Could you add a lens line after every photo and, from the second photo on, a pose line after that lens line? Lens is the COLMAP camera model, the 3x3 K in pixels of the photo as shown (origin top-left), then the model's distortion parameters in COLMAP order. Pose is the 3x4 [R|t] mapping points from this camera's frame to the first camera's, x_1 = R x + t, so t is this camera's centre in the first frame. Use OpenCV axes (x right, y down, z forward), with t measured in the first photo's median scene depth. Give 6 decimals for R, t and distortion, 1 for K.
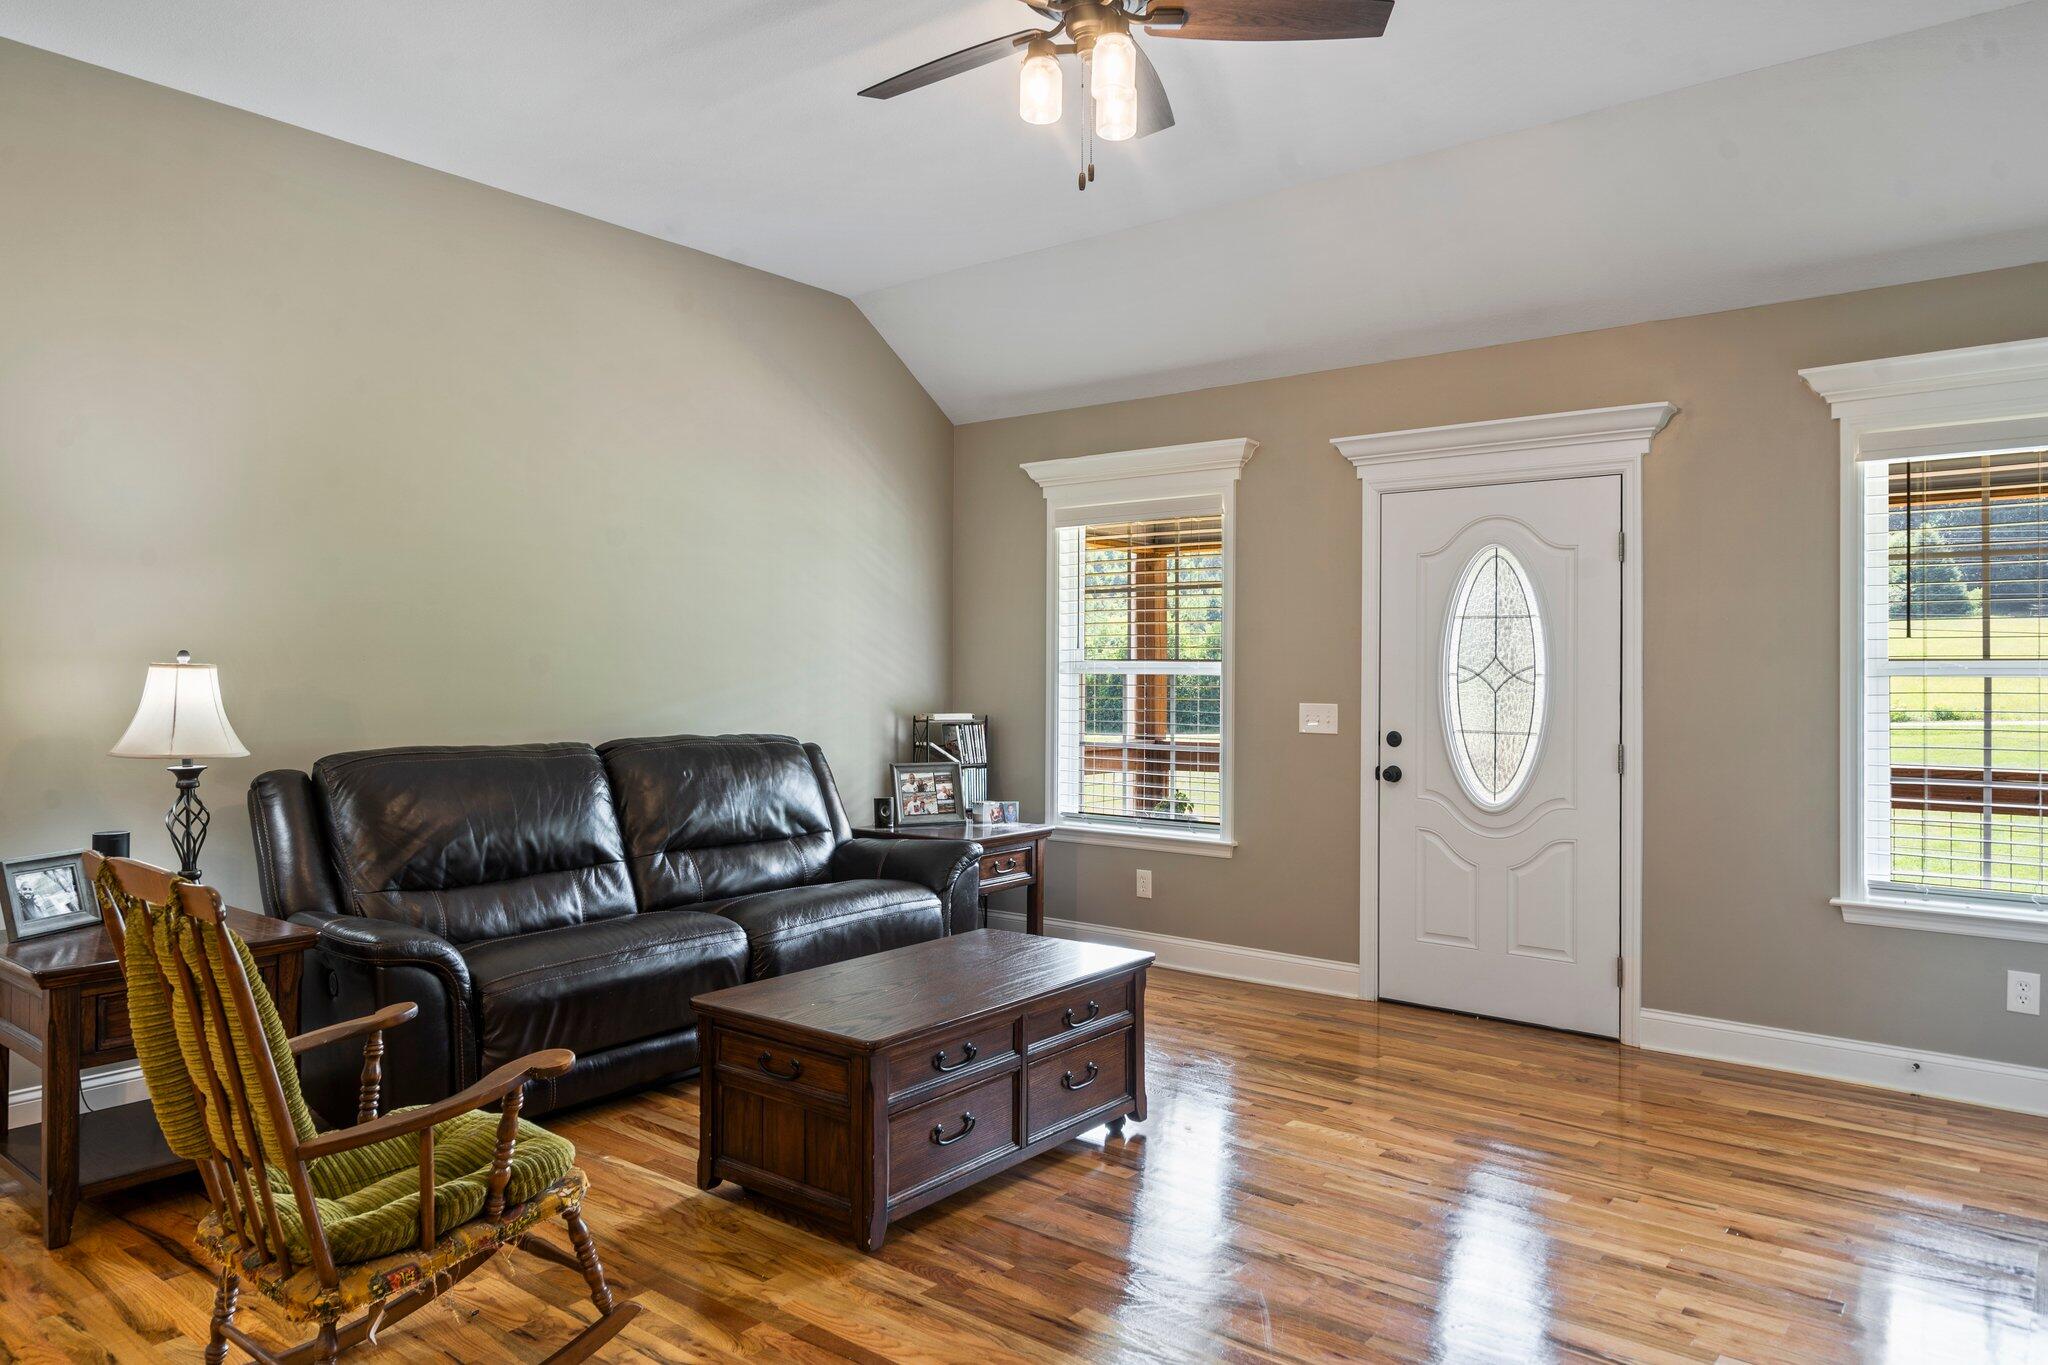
lens RADIAL K [[1330.6, 0, 1026.7], [0, 1330.6, 656.0], [0, 0, 1]] dist [0.016142, -0.002898]
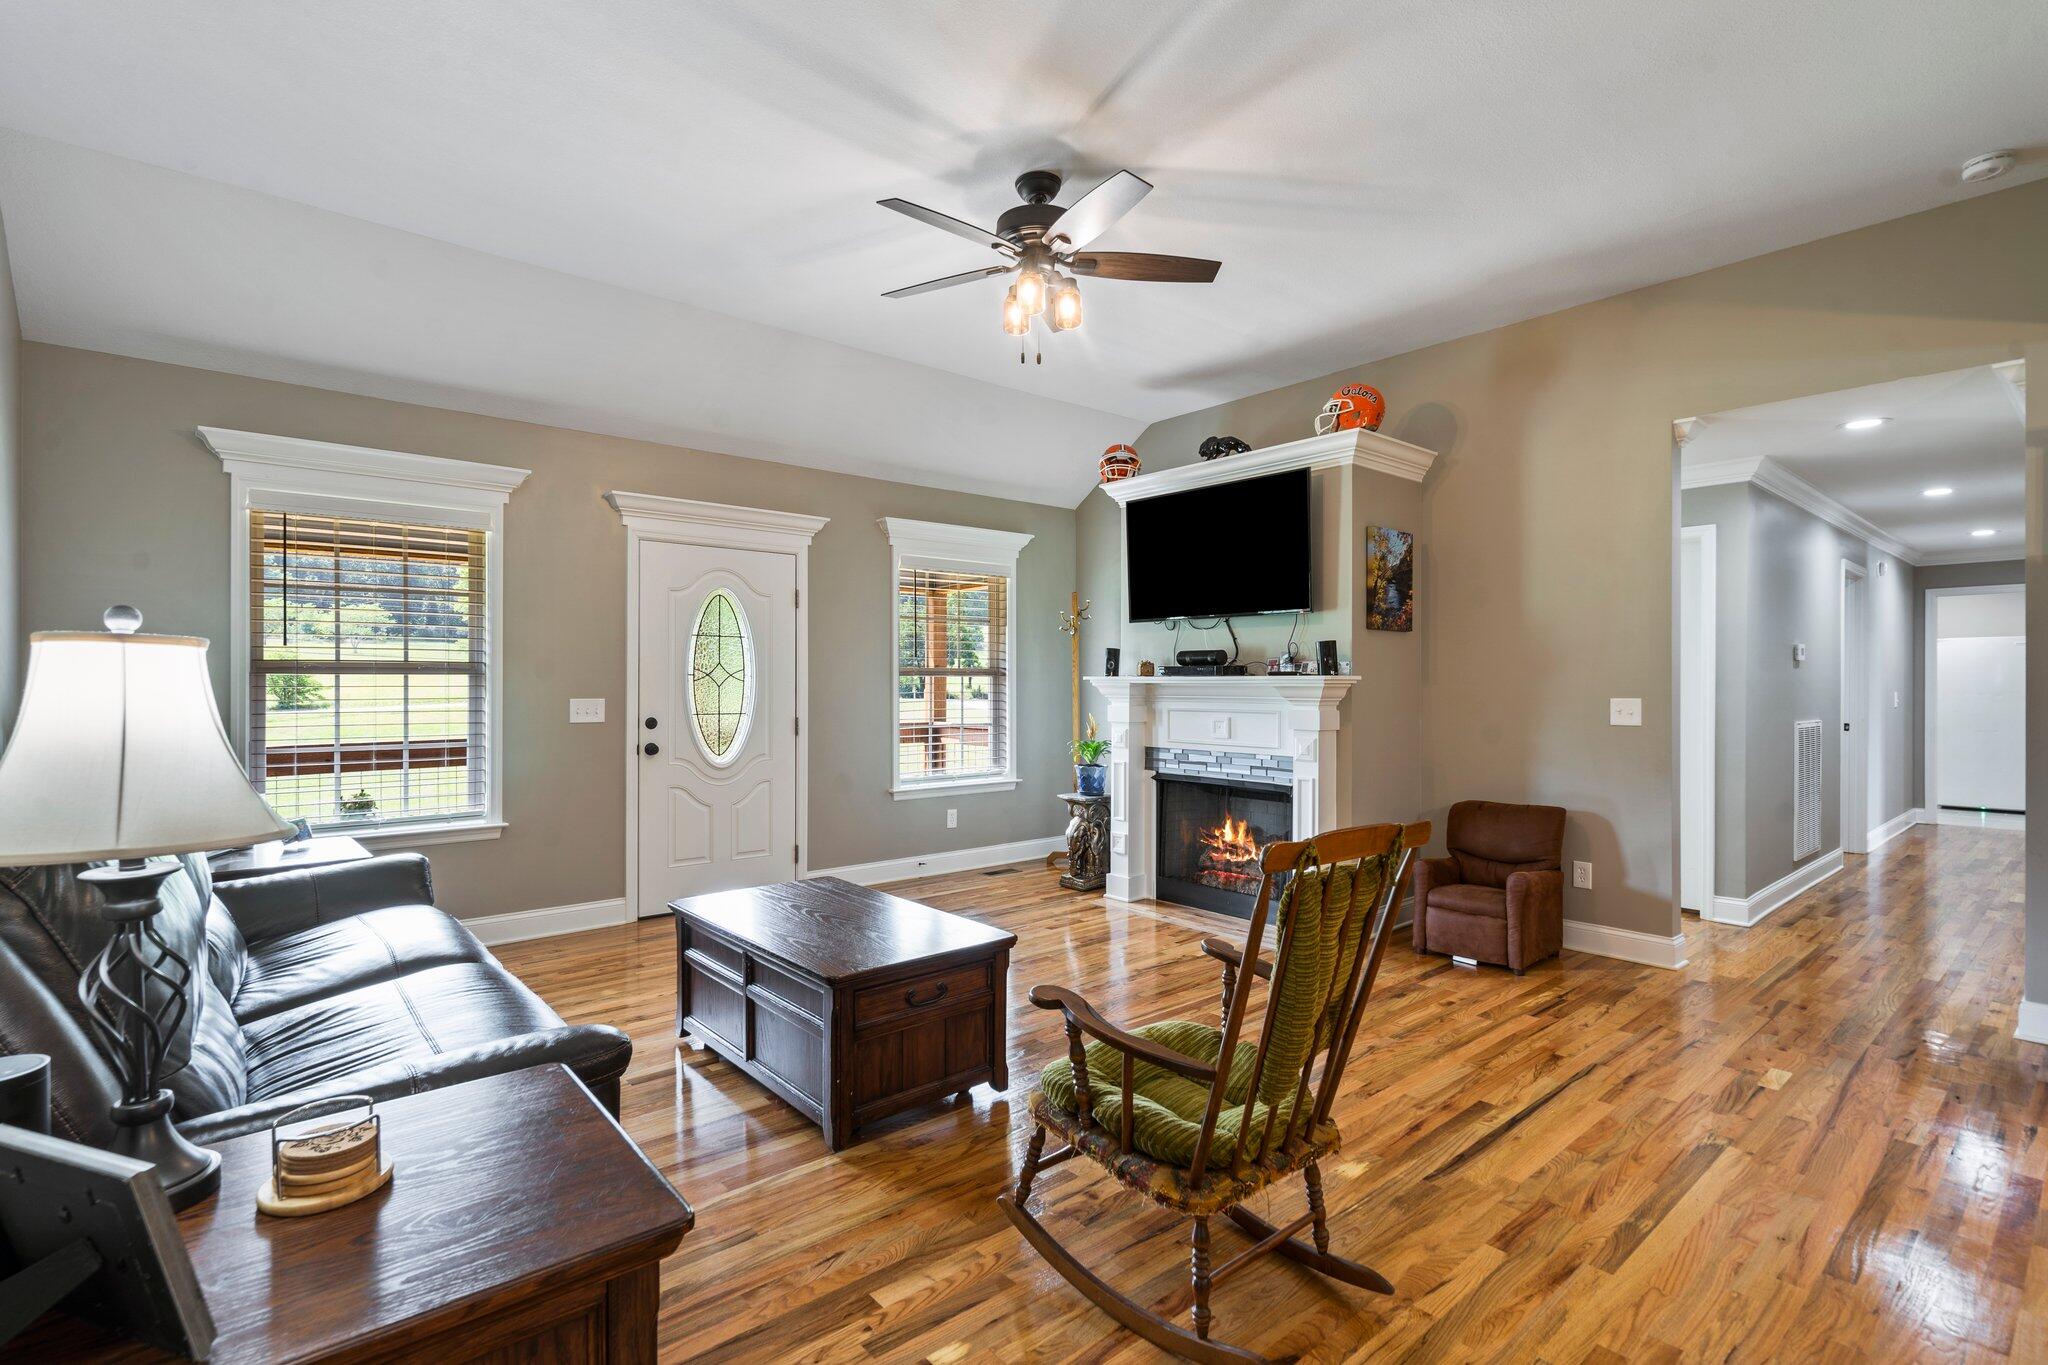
lens RADIAL K [[961.1, 0, 1024.0], [0, 961.1, 682.5], [0, 0, 1]] dist [0.012686, 0.000195]
pose [[0.189036, -0.004579, 0.981959, -0.839165], [-0.011912, 0.999905, 0.006955, 0.013341], [-0.981898, -0.013012, 0.188964, 0.611915]]
